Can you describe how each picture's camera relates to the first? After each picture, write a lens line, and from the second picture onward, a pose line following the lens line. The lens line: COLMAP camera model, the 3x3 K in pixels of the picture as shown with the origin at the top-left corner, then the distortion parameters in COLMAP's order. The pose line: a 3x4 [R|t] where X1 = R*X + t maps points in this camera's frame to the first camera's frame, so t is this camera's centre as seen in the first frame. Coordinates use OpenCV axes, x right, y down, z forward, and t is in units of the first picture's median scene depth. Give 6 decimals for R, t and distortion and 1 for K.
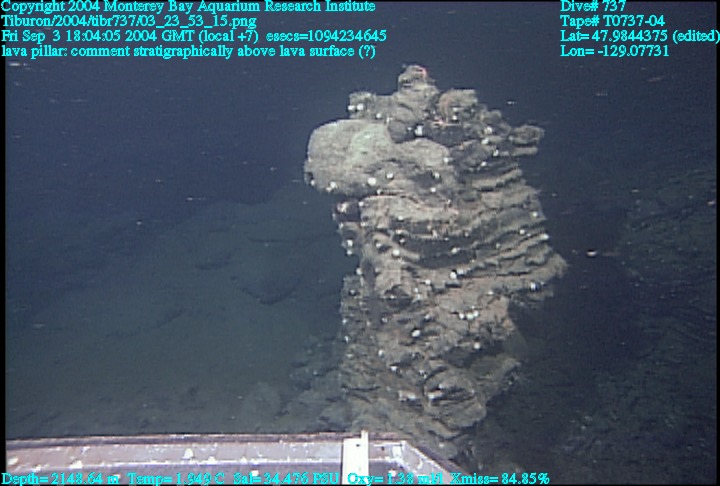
lens RADIAL K [[502.9, 0, 360.0], [0, 502.9, 243.0], [0, 0, 1]] dist [-0.001213, 0.141555]
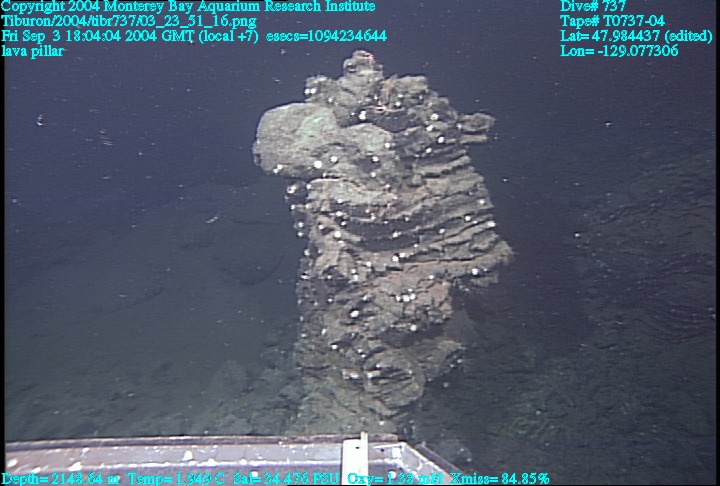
lens RADIAL K [[502.9, 0, 360.0], [0, 502.9, 243.0], [0, 0, 1]] dist [-0.001213, 0.141555]
pose [[0.999436, 0.029307, -0.016397, 0.129547], [-0.028879, 0.999252, 0.025717, 0.007899], [0.017138, -0.025229, 0.999535, -0.022636]]
